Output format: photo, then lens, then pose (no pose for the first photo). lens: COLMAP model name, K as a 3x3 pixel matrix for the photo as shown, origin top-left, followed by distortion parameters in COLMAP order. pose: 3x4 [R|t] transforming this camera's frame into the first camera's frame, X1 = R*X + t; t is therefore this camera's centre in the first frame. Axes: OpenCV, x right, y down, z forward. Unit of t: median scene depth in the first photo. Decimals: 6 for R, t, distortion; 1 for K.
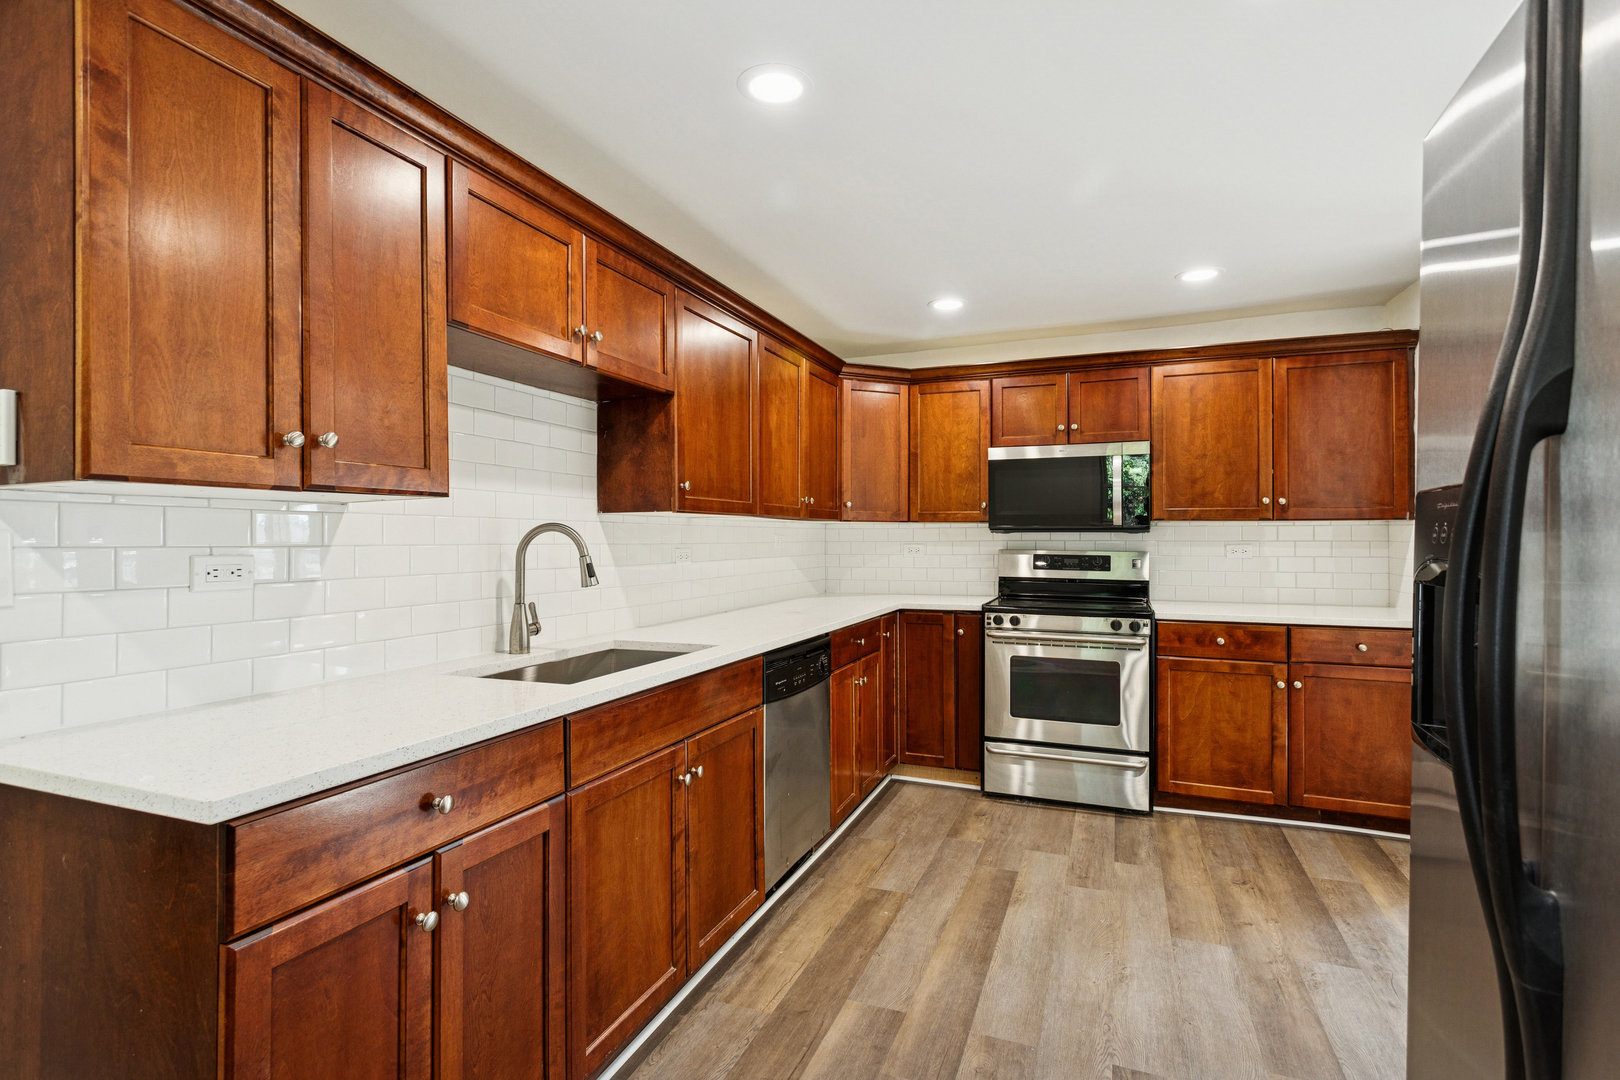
lens RADIAL K [[768.4, 0, 815.7], [0, 768.4, 531.4], [0, 0, 1]] dist [0.002333, 0.000802]
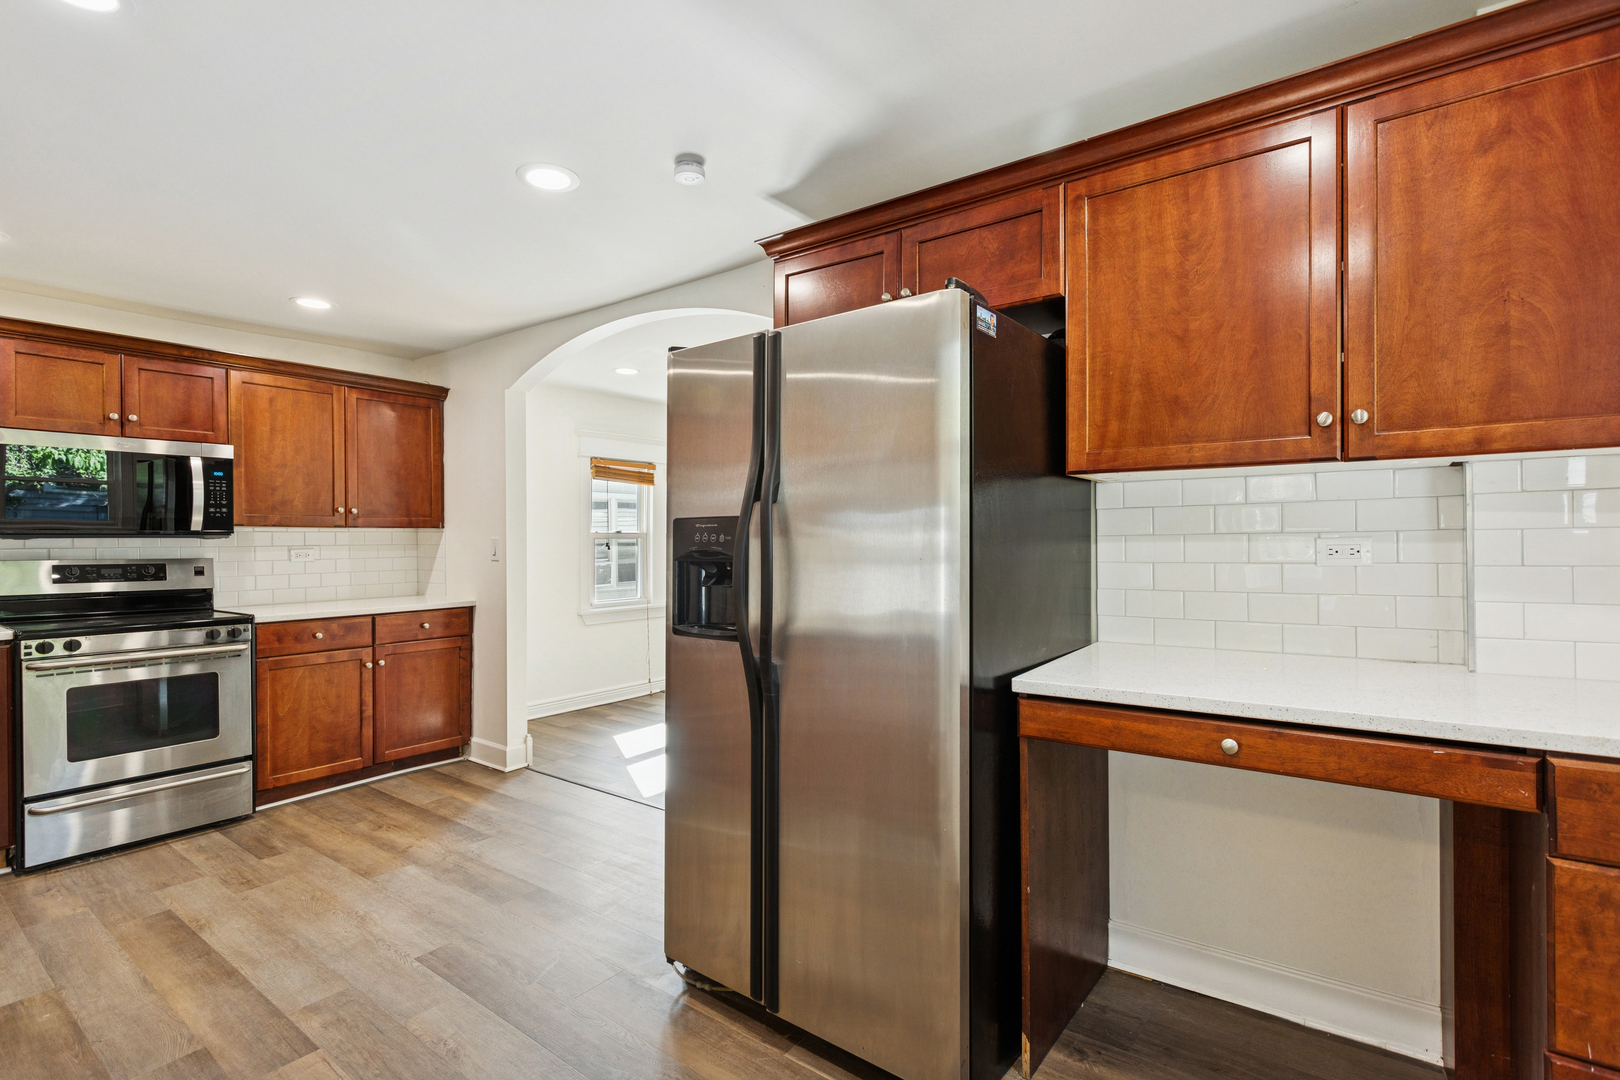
lens RADIAL K [[768.4, 0, 815.4], [0, 768.4, 540.7], [0, 0, 1]] dist [0.002333, 0.000802]
pose [[0.264838, -0.004803, 0.964281, -0.346077], [-0.000556, 0.999987, 0.005134, -0.000485], [-0.964293, -0.001896, 0.264831, 0.015743]]
